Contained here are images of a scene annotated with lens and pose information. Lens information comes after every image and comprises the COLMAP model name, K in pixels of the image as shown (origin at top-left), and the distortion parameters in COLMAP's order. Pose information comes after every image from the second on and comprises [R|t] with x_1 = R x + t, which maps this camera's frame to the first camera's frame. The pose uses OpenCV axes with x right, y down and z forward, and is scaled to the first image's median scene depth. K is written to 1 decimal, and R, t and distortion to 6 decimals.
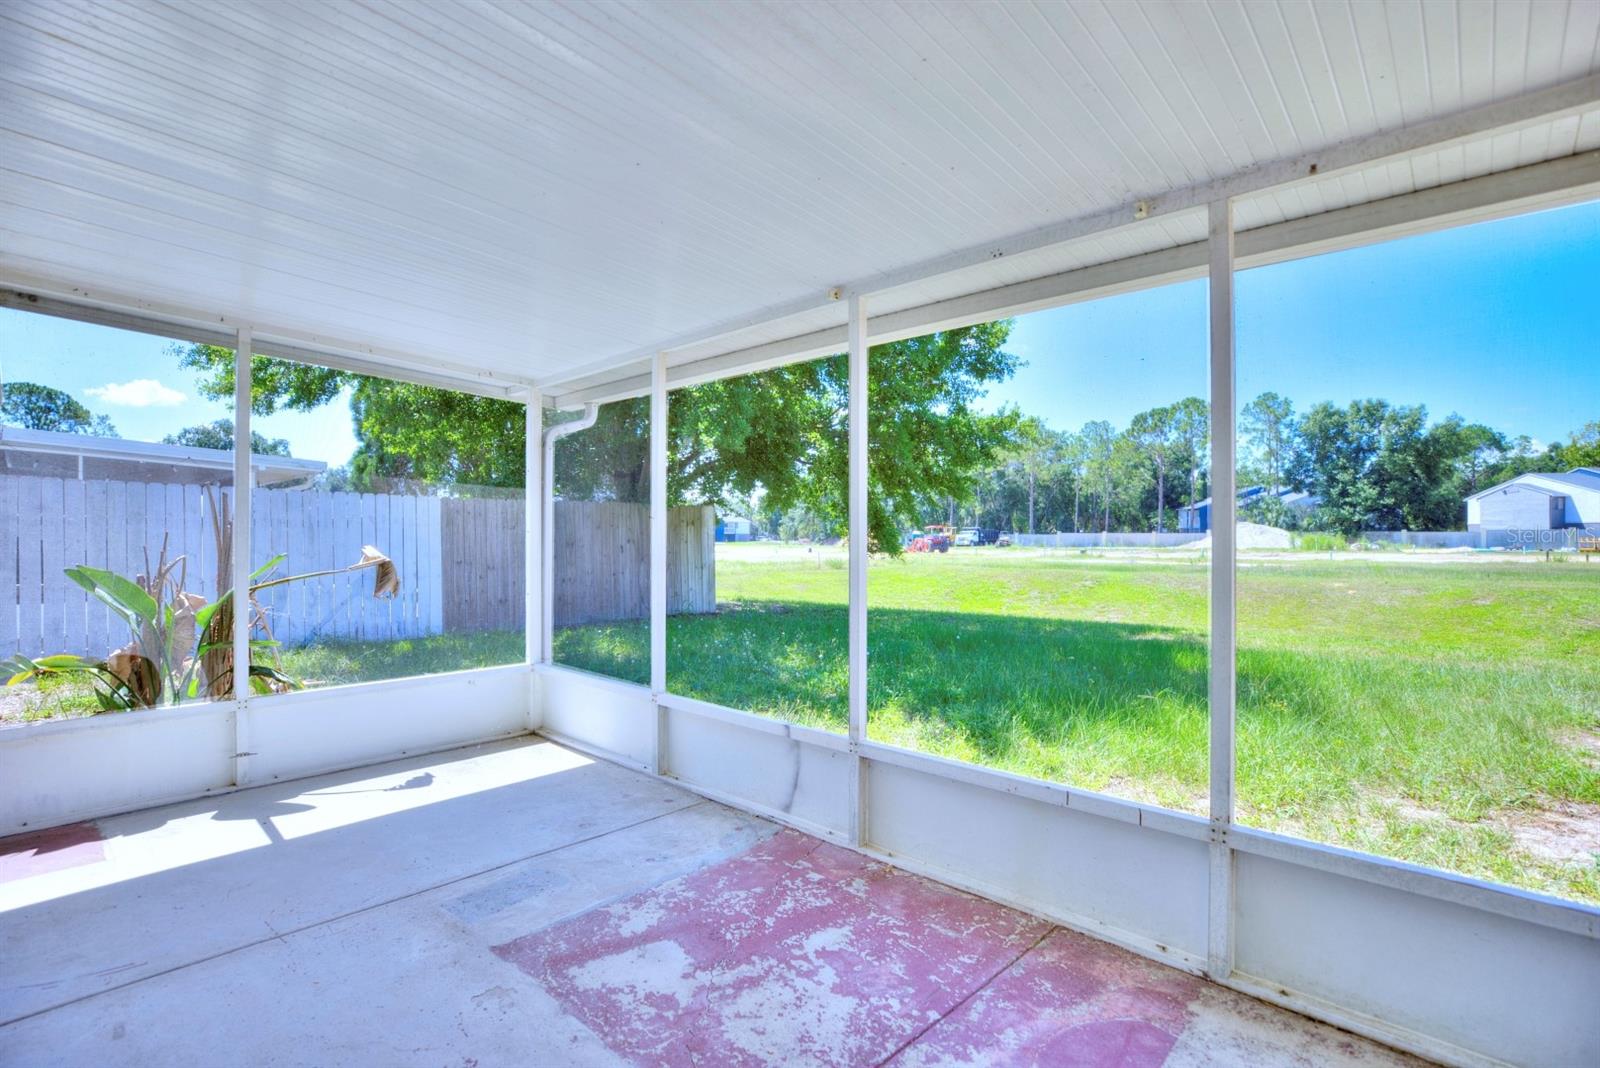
lens RADIAL K [[750.6, 0, 794.5], [0, 750.6, 533.7], [0, 0, 1]] dist [-0.028087, 0.000984]
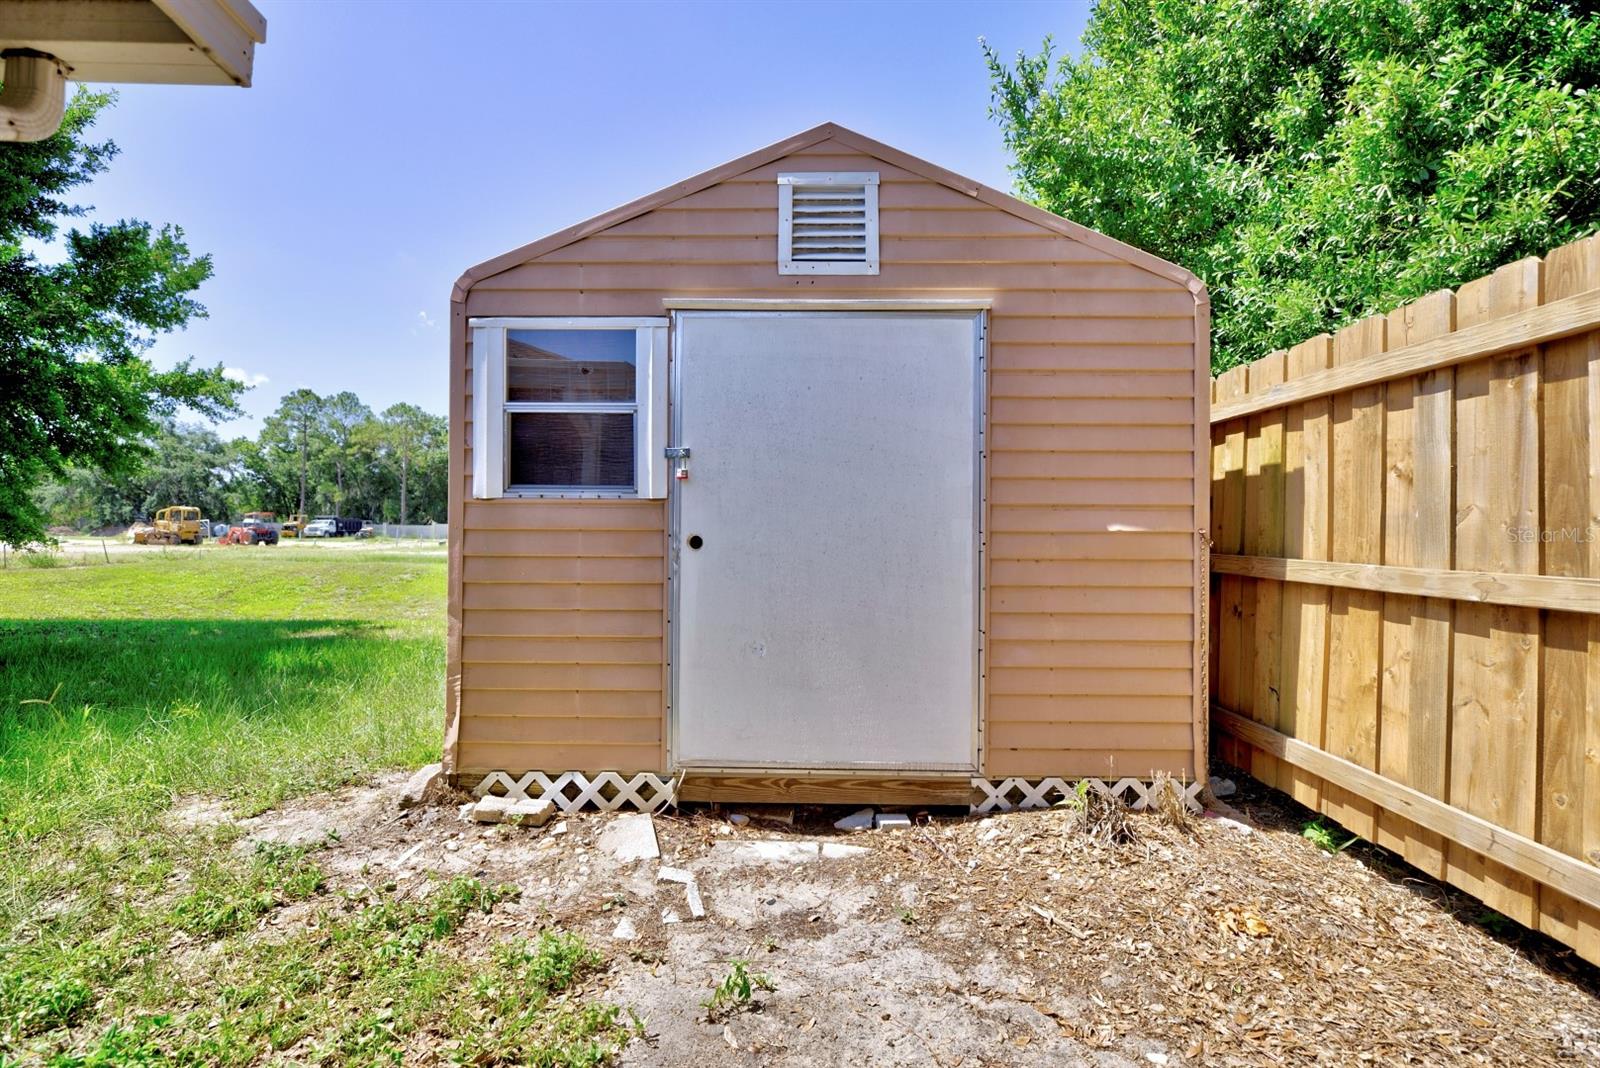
lens RADIAL K [[761.4, 0, 800.0], [0, 761.4, 534.0], [0, 0, 1]] dist [-0.000860, 0.000099]
pose [[0.725979, 0.007026, 0.687681, 0.777926], [-0.014180, 0.999888, 0.004753, 0.012968], [-0.687571, -0.013202, 0.725997, -0.209116]]
